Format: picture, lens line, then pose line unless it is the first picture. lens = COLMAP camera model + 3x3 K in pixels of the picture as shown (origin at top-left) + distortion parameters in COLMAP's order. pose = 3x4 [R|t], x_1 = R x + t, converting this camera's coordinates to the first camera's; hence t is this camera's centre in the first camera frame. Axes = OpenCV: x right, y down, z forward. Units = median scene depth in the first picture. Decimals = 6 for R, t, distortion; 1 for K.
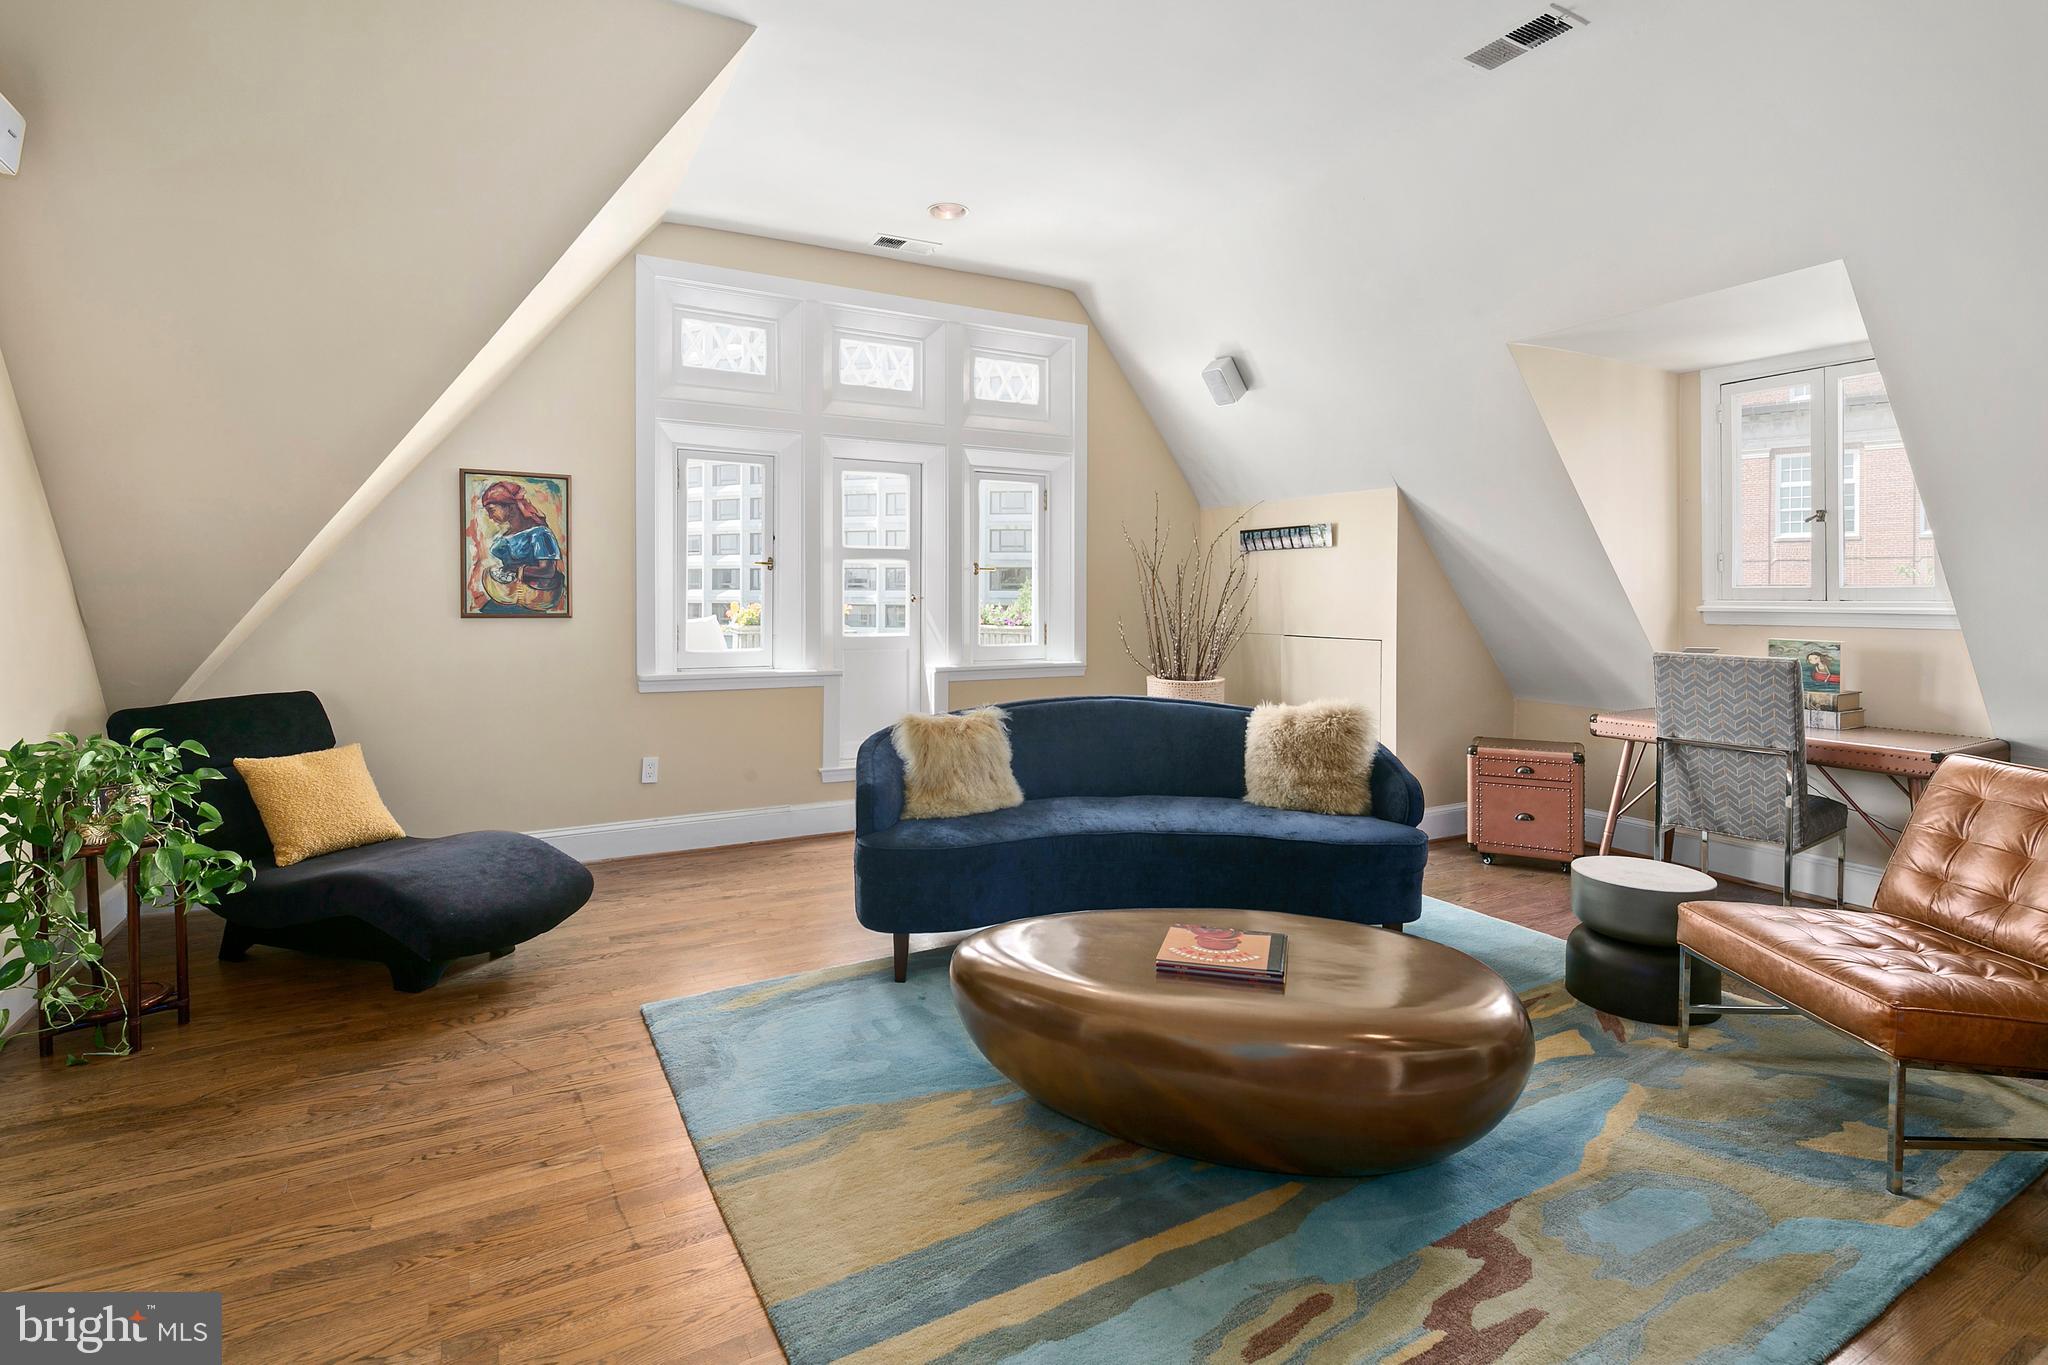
lens RADIAL K [[1002.6, 0, 1010.8], [0, 1002.6, 584.8], [0, 0, 1]] dist [0.003118, -0.003320]
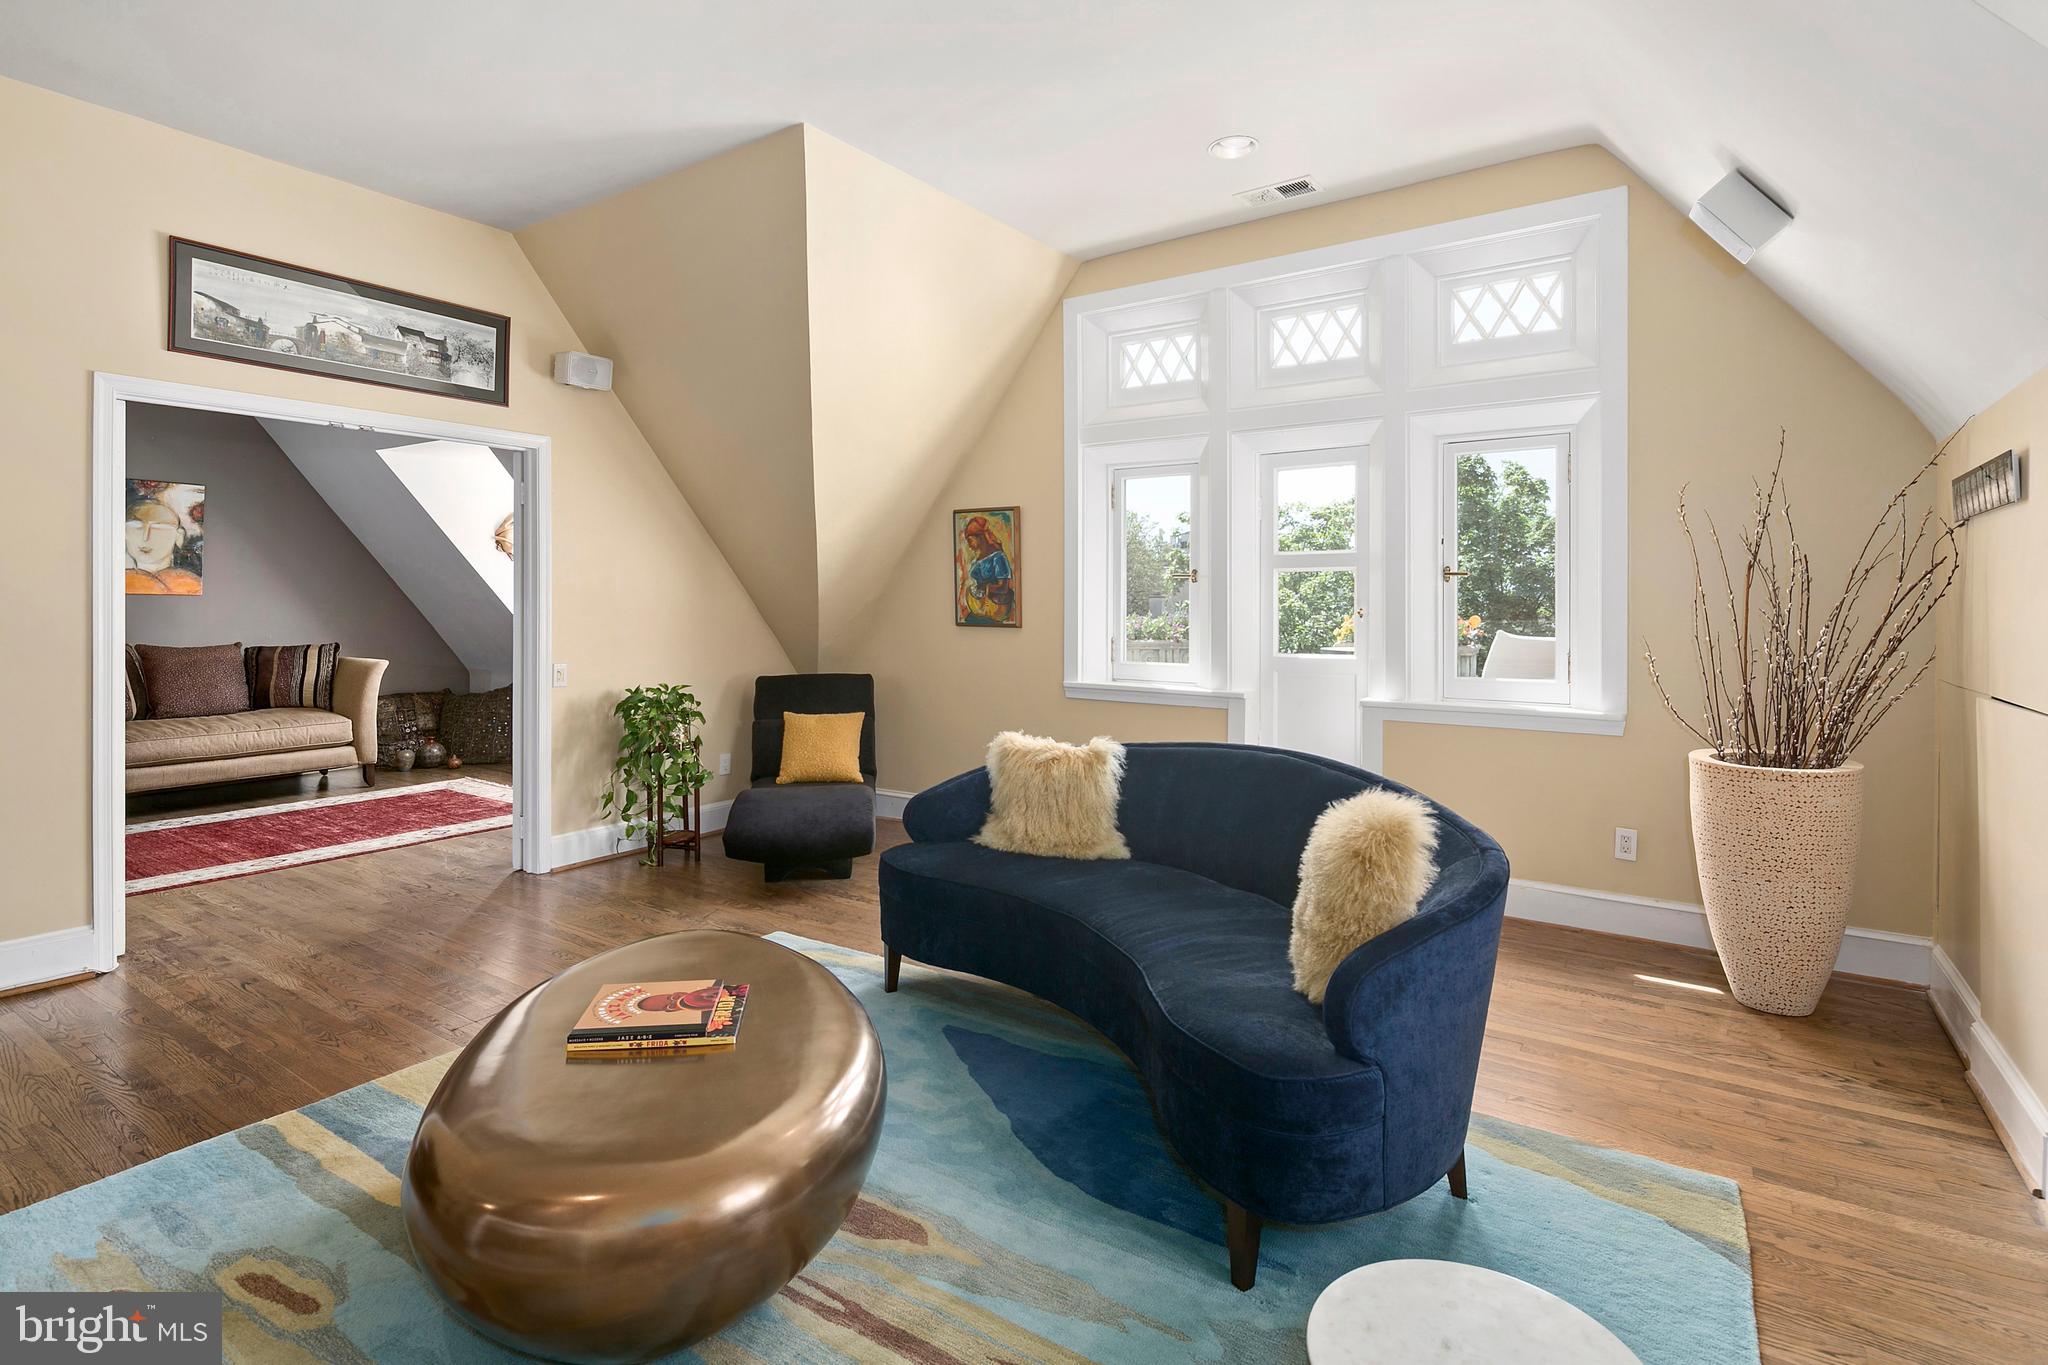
lens RADIAL K [[1002.6, 0, 1017.6], [0, 1002.6, 612.3], [0, 0, 1]] dist [0.003118, -0.003320]
pose [[0.449030, 0.004850, -0.893504, 0.626205], [0.008878, 0.999912, 0.009889, 0.003213], [0.893473, -0.012373, 0.448947, 0.487595]]
